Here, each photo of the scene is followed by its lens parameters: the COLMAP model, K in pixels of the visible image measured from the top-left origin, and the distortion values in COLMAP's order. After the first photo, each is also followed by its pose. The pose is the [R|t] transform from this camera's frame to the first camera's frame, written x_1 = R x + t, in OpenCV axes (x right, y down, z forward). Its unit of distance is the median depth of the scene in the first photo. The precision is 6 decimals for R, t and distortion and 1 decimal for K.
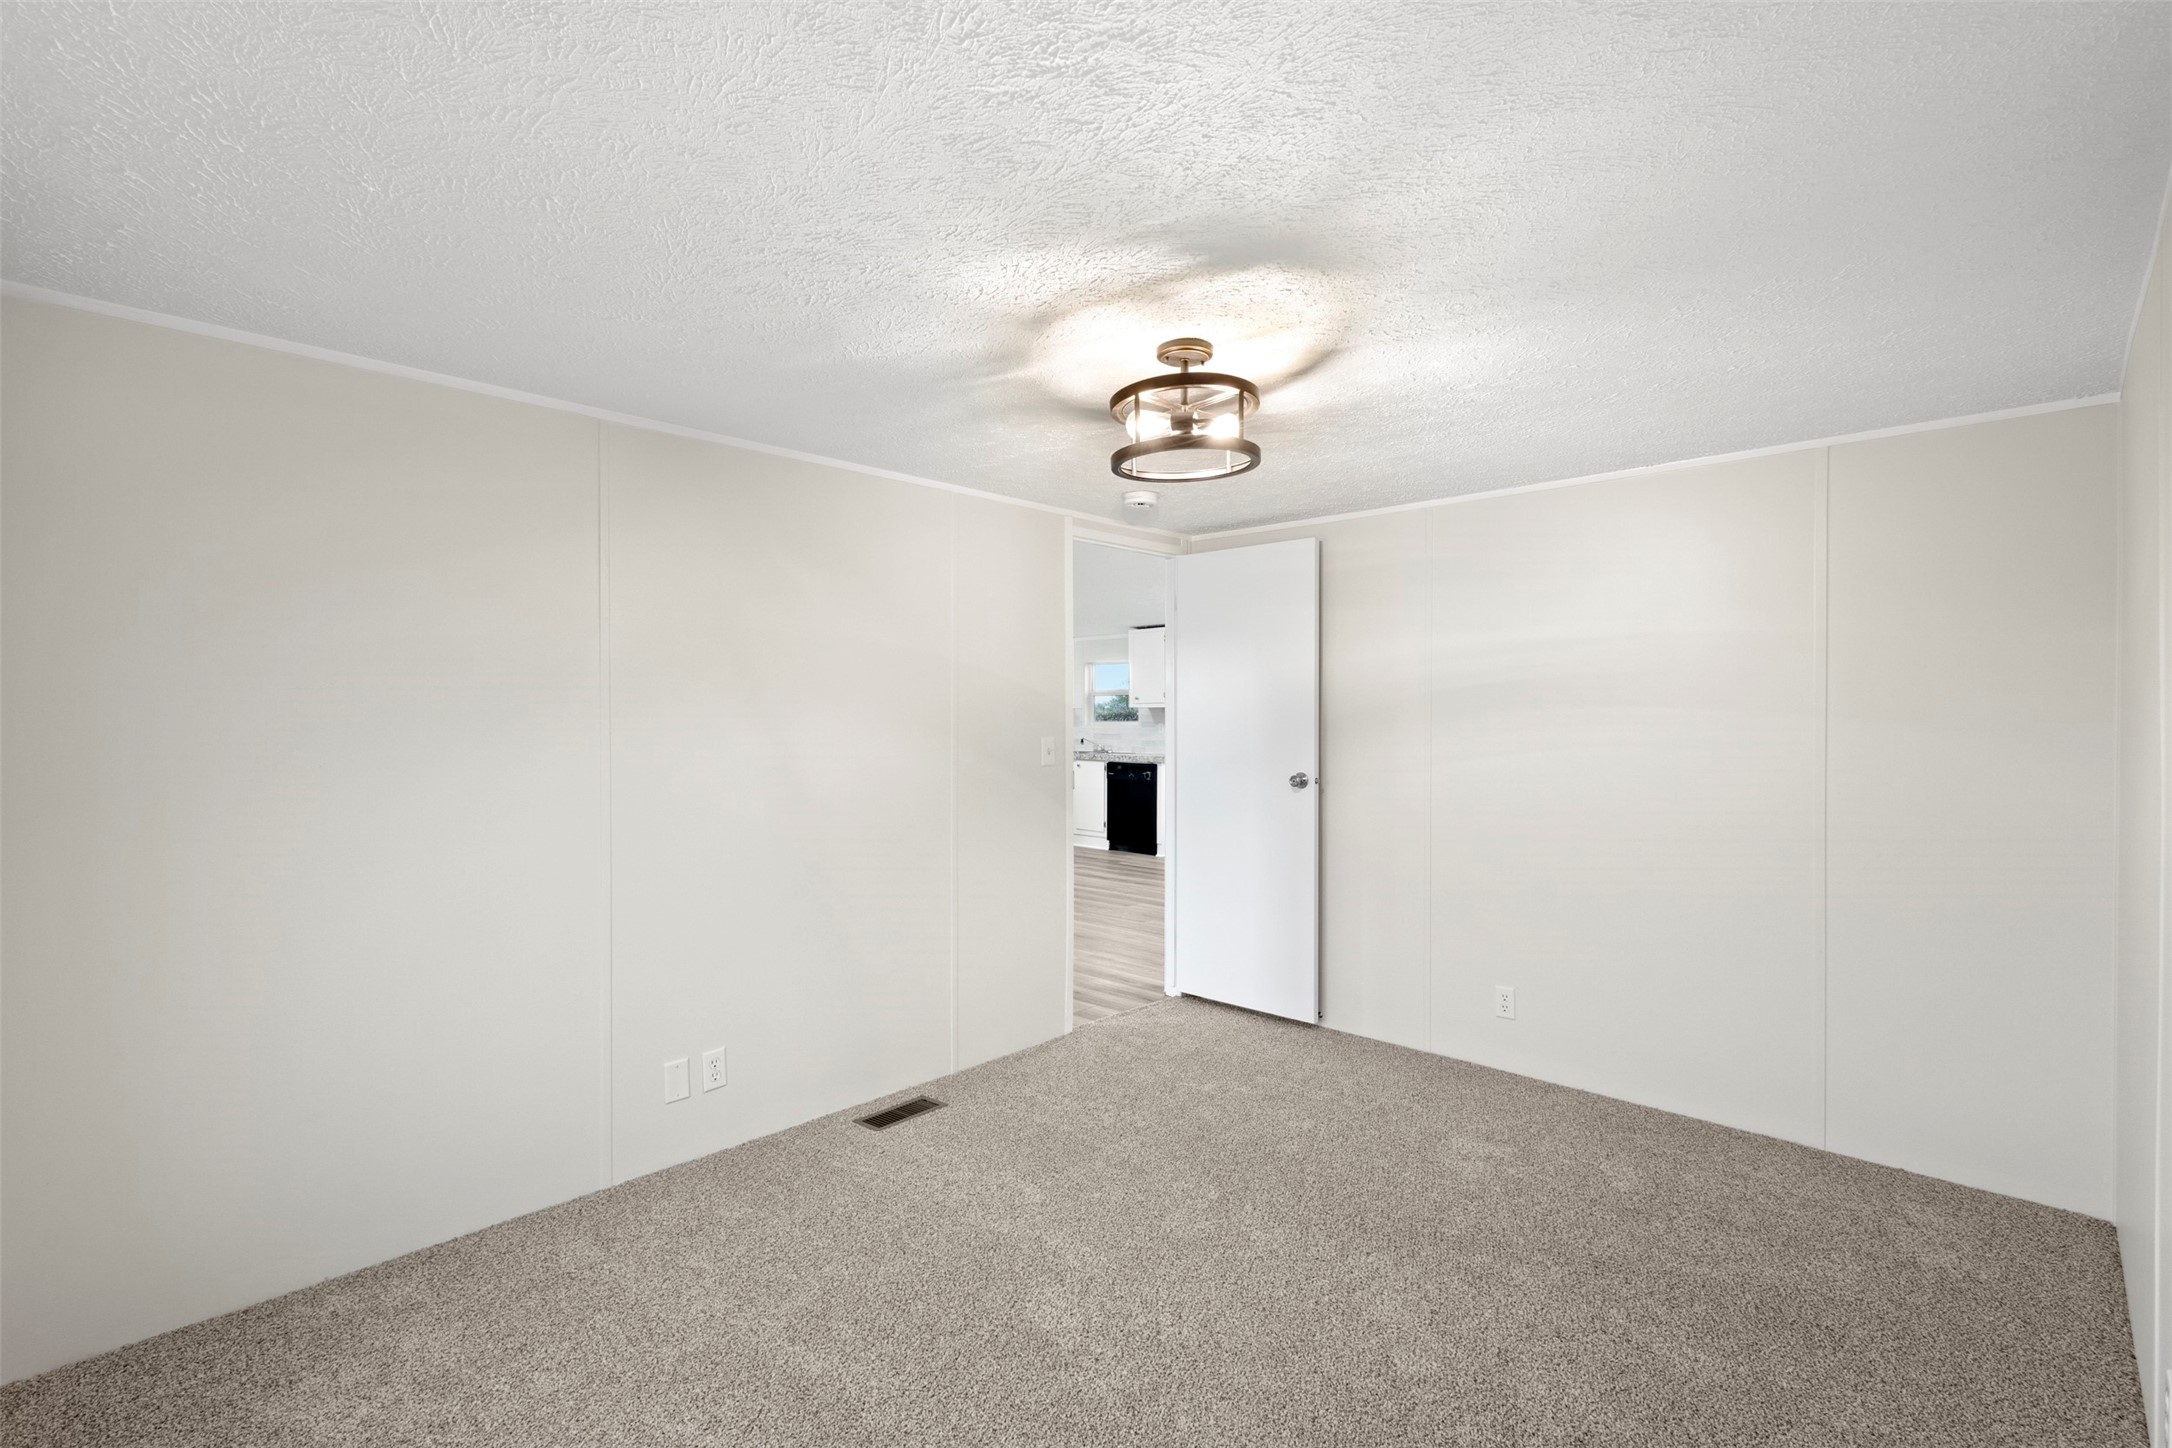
lens RADIAL K [[988.6, 0, 1083.9], [0, 988.6, 722.9], [0, 0, 1]] dist [0.002594, -0.000226]
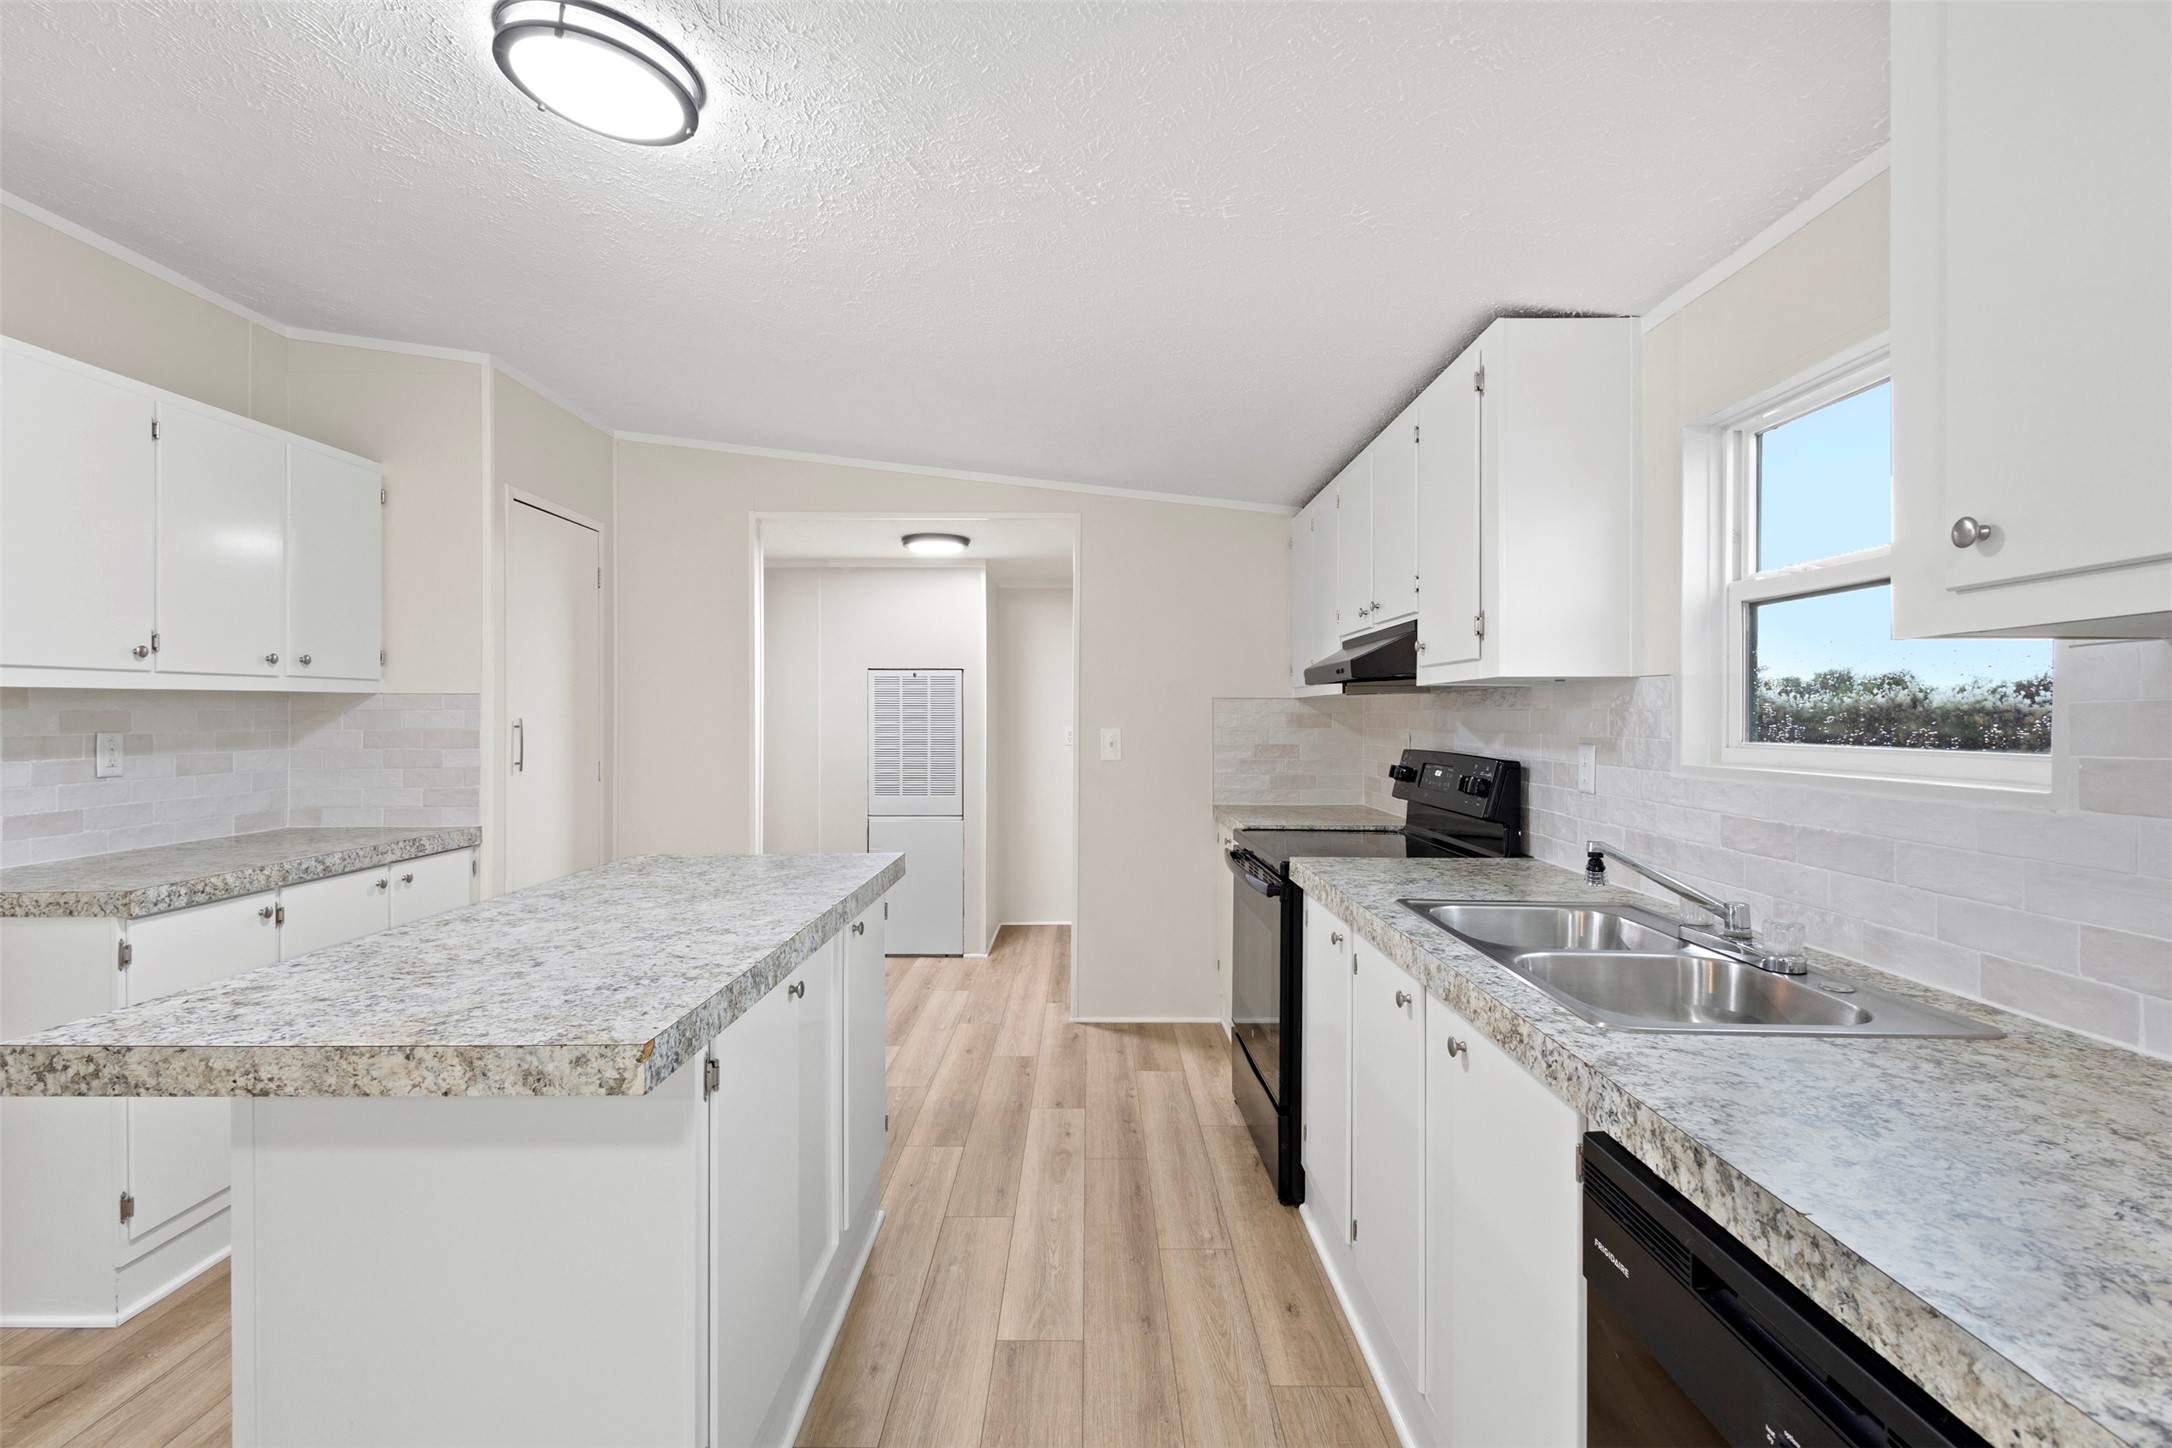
lens RADIAL K [[995.3, 0, 1084.8], [0, 995.3, 715.8], [0, 0, 1]] dist [0.007969, -0.002606]
pose [[0.688259, -0.001114, -0.725464, 0.065681], [-0.005510, 0.999962, -0.006763, -0.005569], [0.725444, 0.008652, 0.688226, 0.870664]]
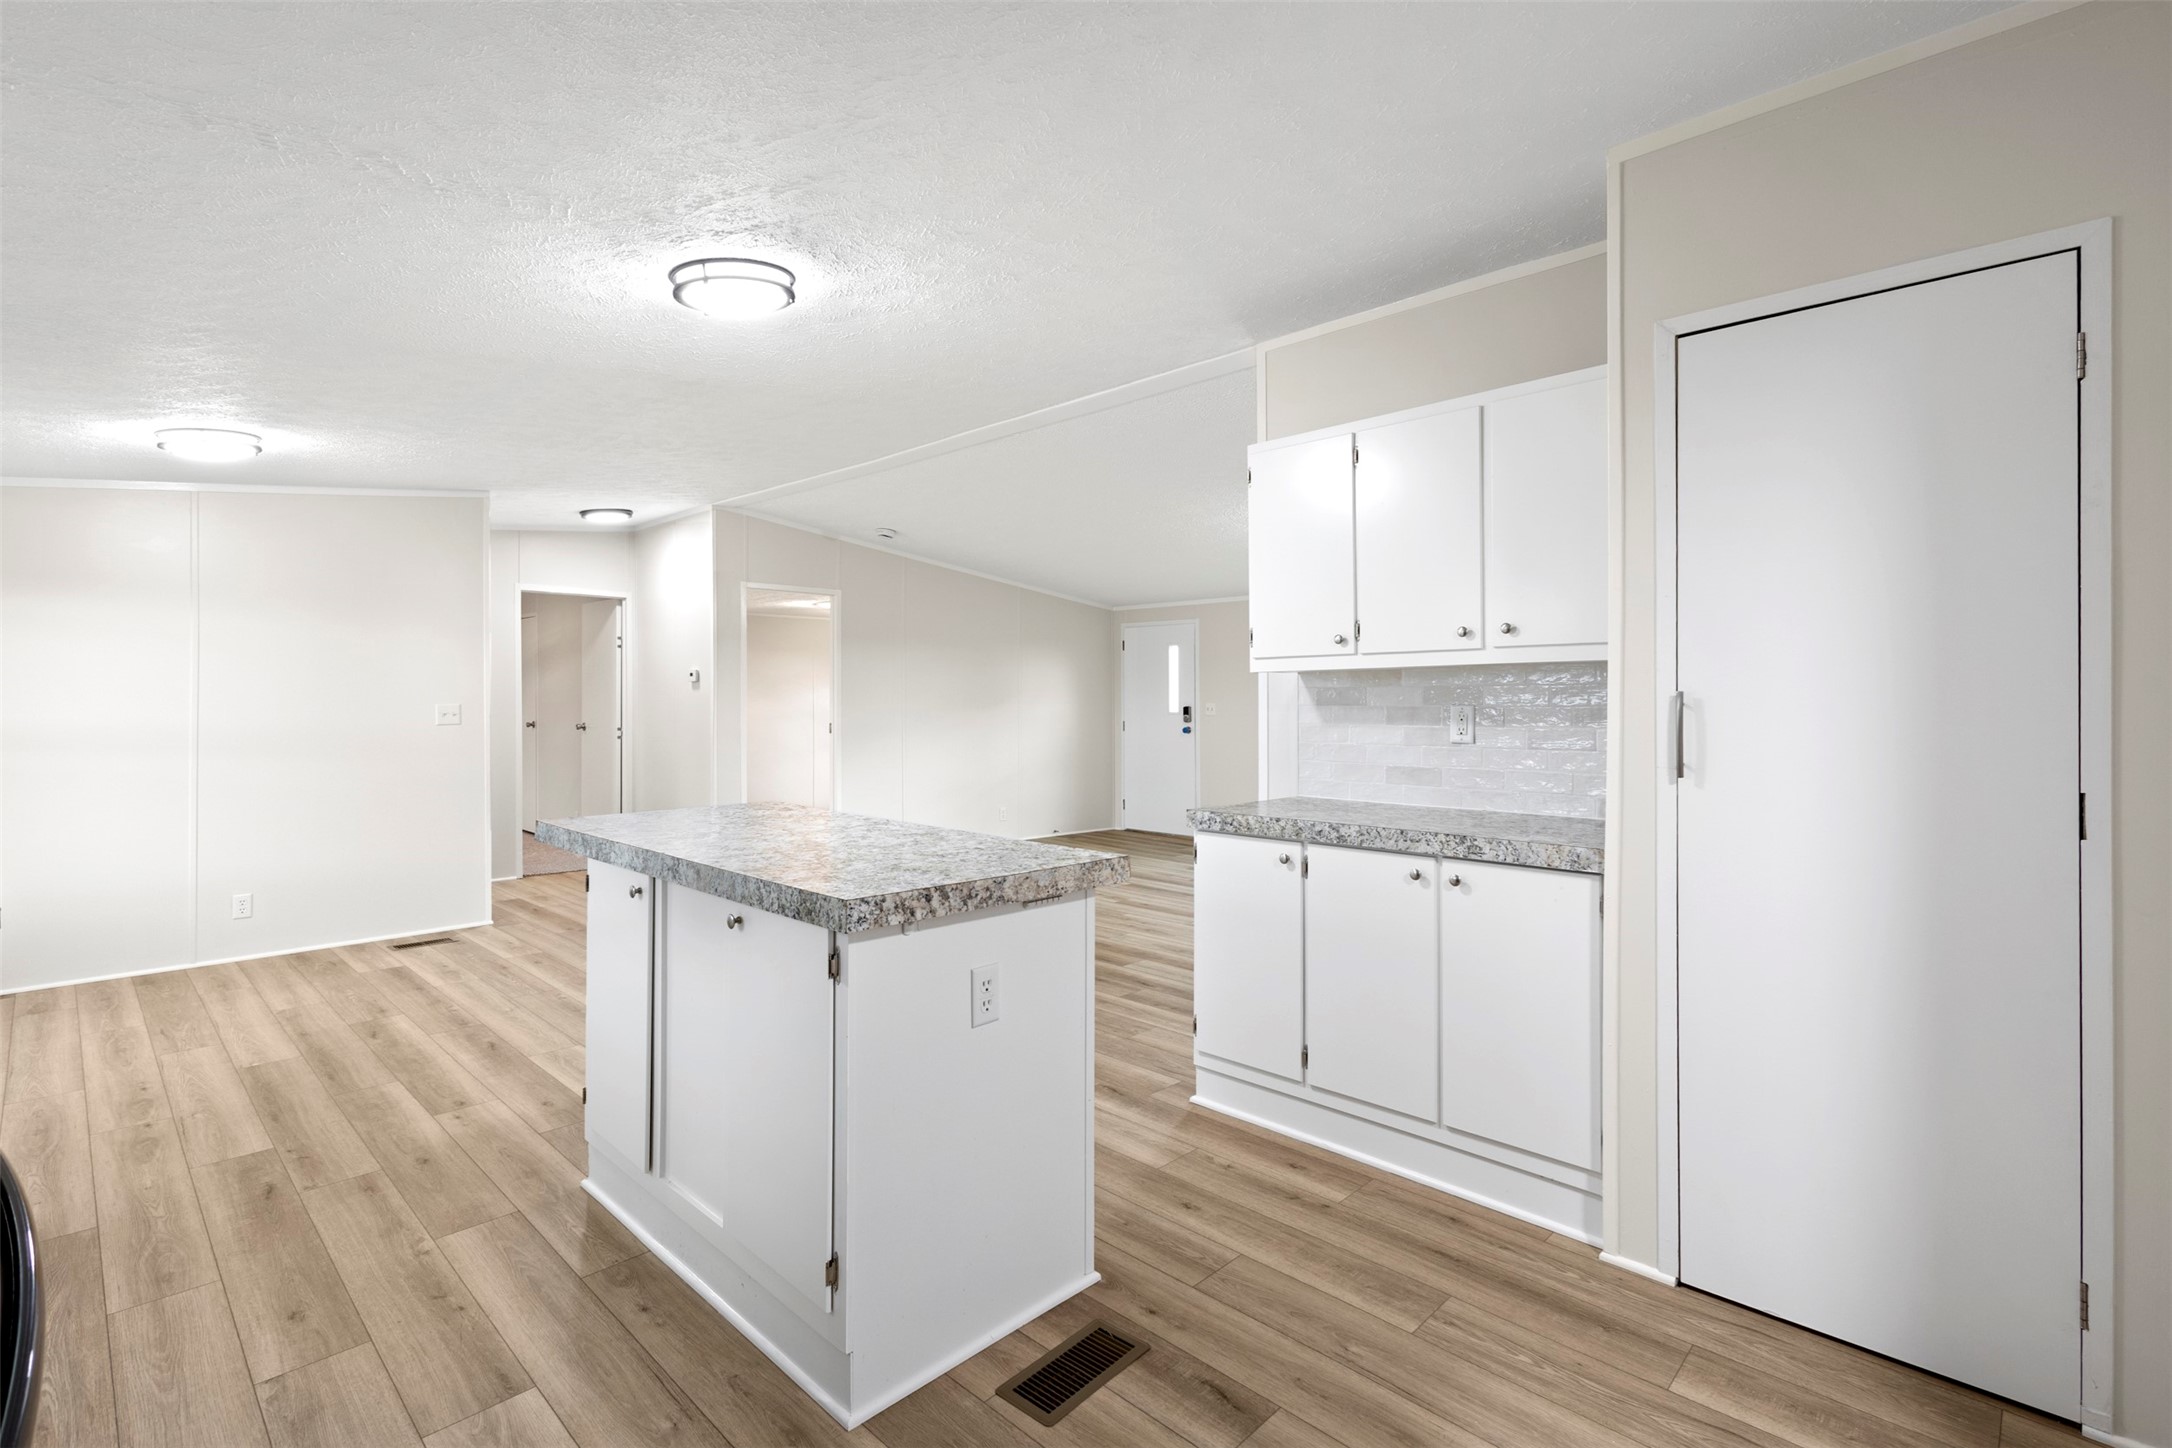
lens RADIAL K [[999.9, 0, 1093.4], [0, 999.9, 698.1], [0, 0, 1]] dist [0.000696, -0.001144]
pose [[-0.999996, -0.002197, 0.002042, -0.210432], [-0.002182, 0.999971, 0.007266, -0.005758], [-0.002058, 0.007262, -0.999972, 1.196256]]
